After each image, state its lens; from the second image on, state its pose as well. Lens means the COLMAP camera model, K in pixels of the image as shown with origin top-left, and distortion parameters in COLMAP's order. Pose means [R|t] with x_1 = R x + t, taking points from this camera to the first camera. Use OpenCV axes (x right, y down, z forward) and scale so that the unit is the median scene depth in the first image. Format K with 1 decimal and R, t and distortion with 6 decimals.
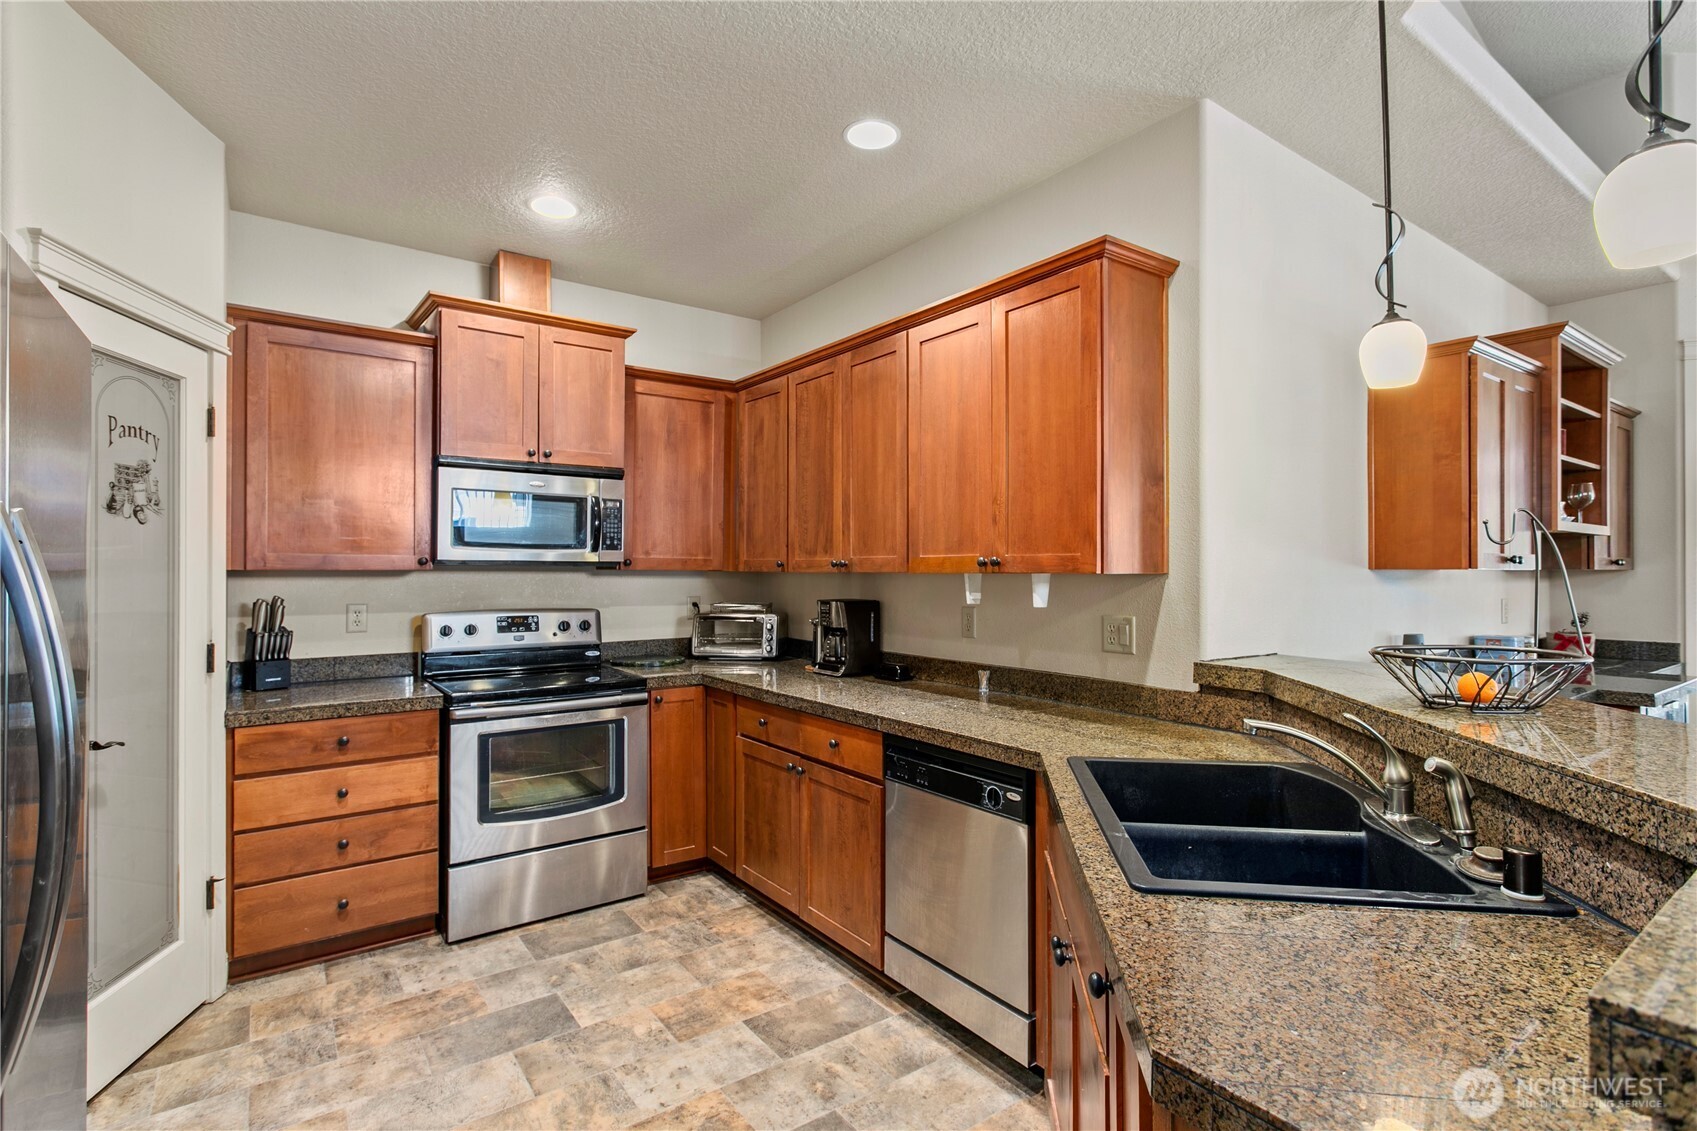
lens RADIAL K [[818.5, 0, 848.5], [0, 818.5, 565.5], [0, 0, 1]] dist [0.001489, 0.000068]
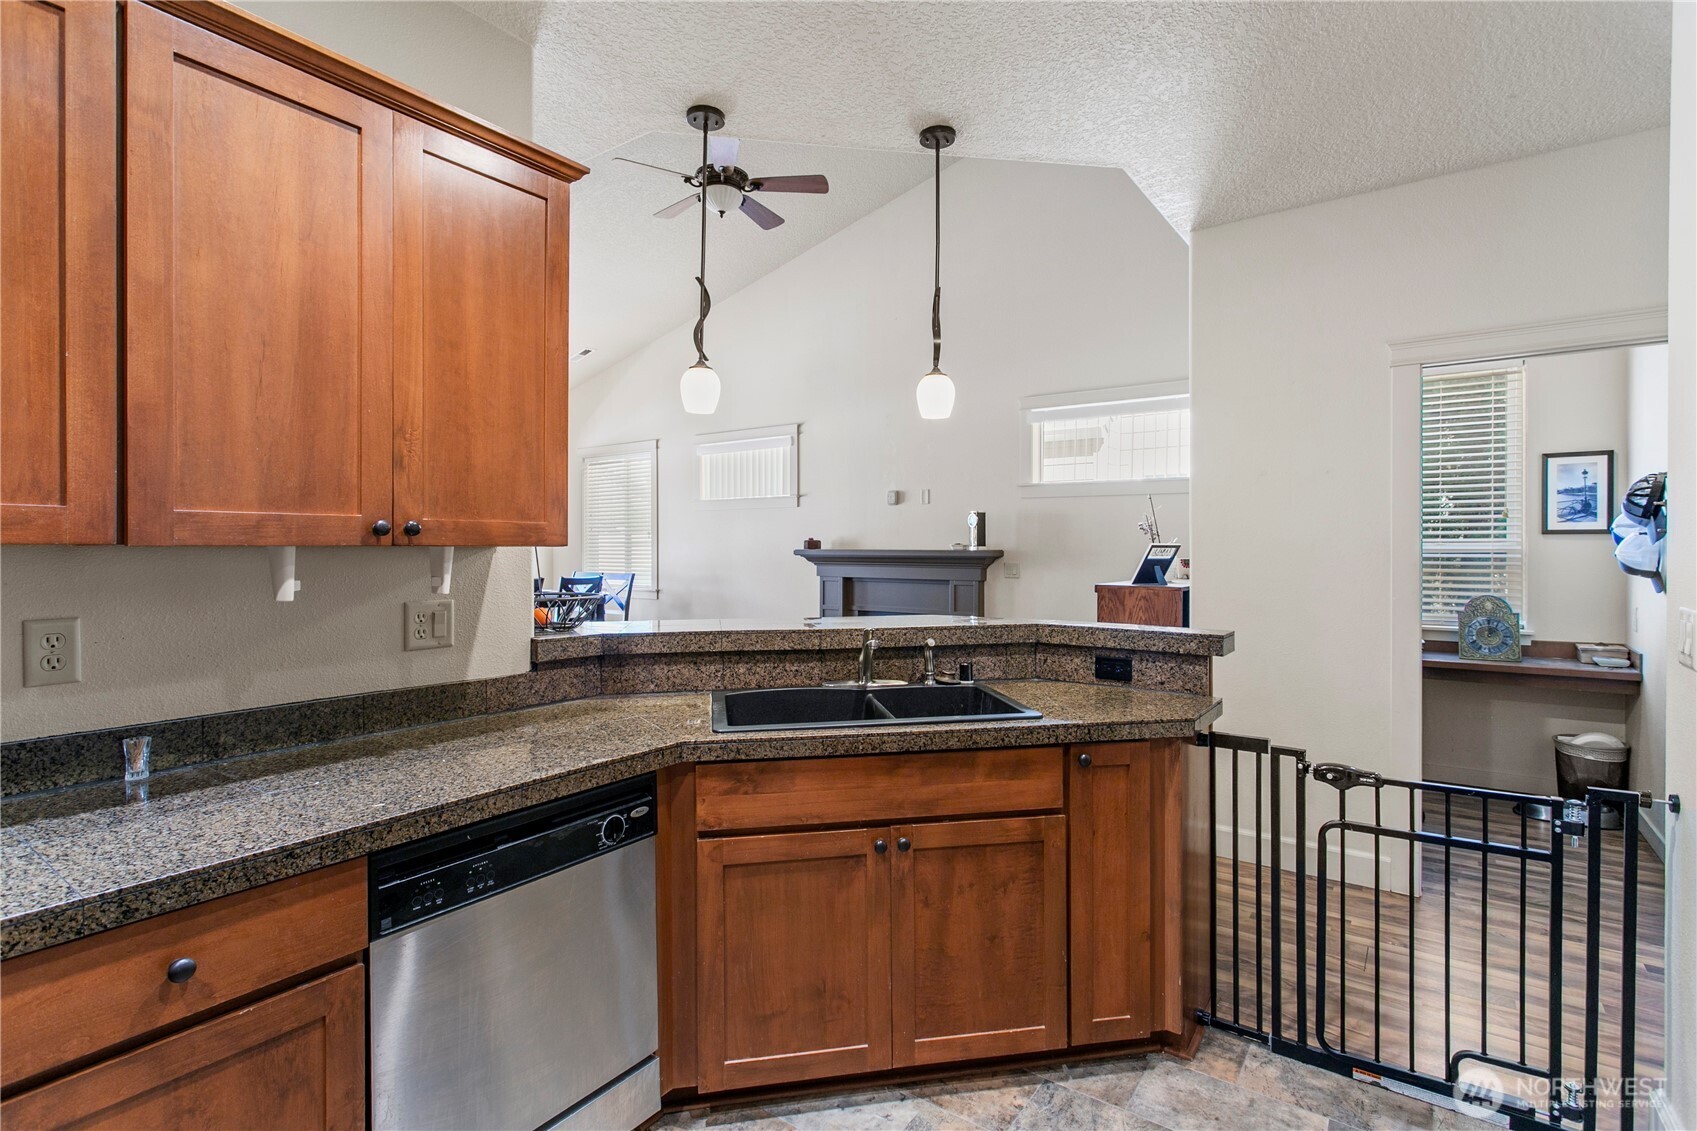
lens RADIAL K [[822.3, 0, 848.2], [0, 822.3, 553.0], [0, 0, 1]] dist [-0.001824, -0.000245]
pose [[-0.332850, -0.004004, 0.942971, -0.558596], [-0.004883, 0.999985, 0.002523, 0.011977], [-0.942967, -0.003765, -0.332864, 0.910879]]
